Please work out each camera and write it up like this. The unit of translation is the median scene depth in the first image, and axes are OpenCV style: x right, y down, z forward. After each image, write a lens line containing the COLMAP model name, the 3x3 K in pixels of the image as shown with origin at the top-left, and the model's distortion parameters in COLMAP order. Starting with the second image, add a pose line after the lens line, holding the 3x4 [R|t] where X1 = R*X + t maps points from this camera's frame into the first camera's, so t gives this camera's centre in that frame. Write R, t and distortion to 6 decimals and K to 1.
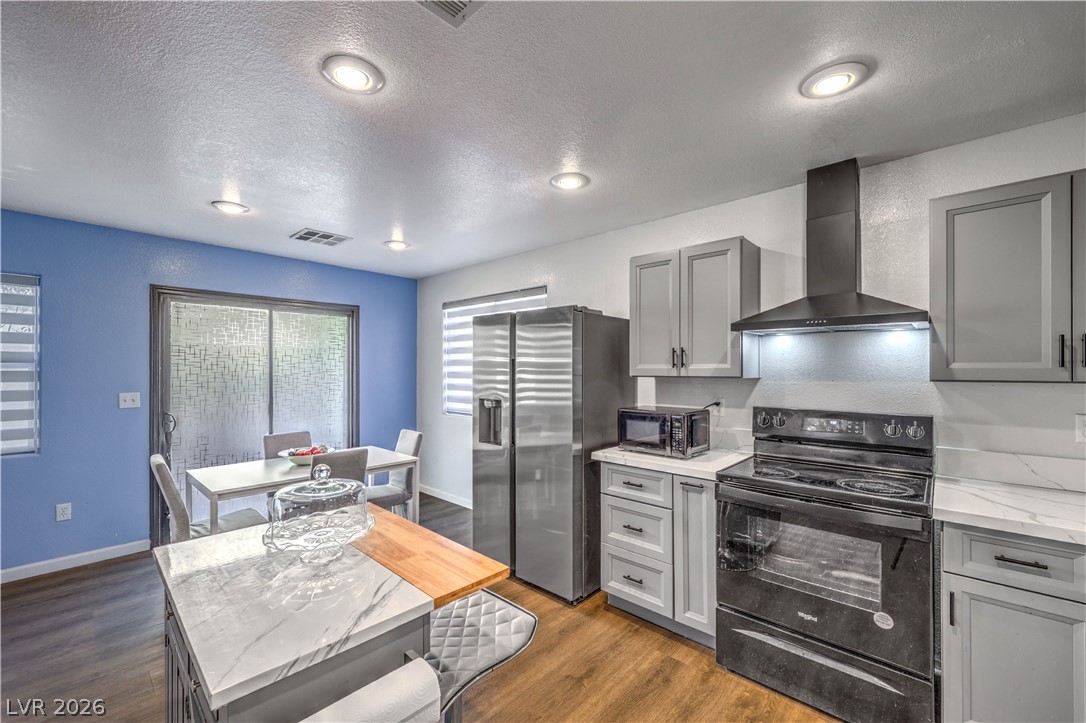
lens RADIAL K [[437.7, 0, 546.9], [0, 437.7, 370.3], [0, 0, 1]] dist [-0.001289, -0.000431]
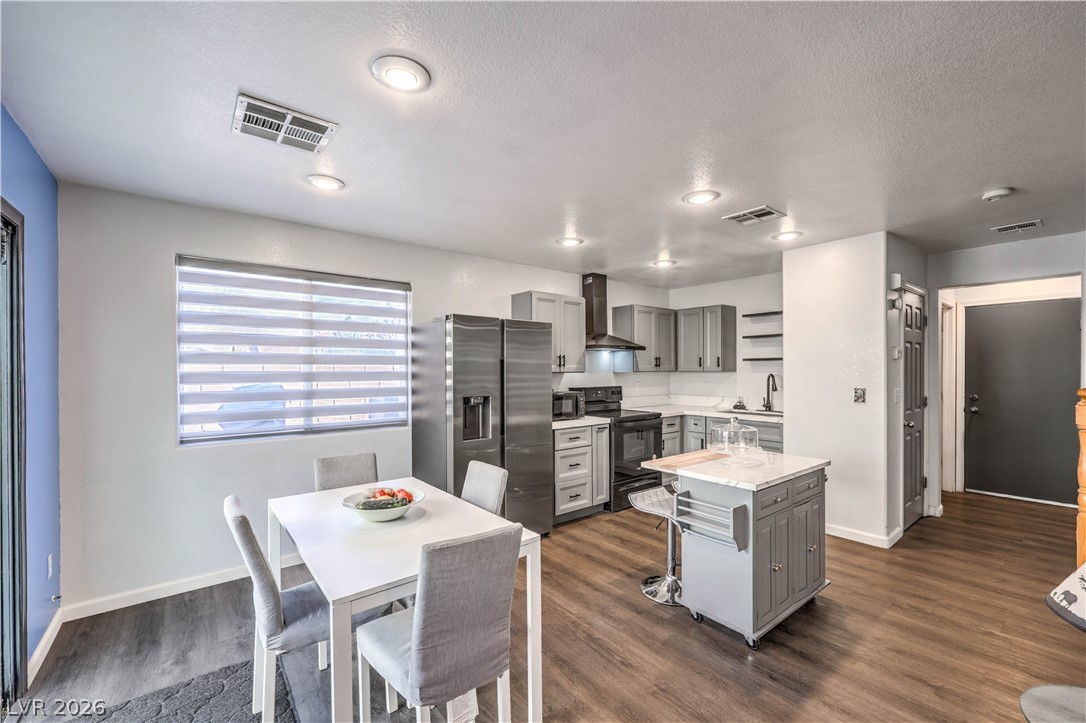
lens RADIAL K [[437.7, 0, 545.1], [0, 437.7, 368.4], [0, 0, 1]] dist [-0.001289, -0.000431]
pose [[0.153325, -0.000008, 0.988176, -1.162410], [0.004768, 0.999988, -0.000732, -0.000211], [-0.988164, 0.004824, 0.153324, 0.688661]]
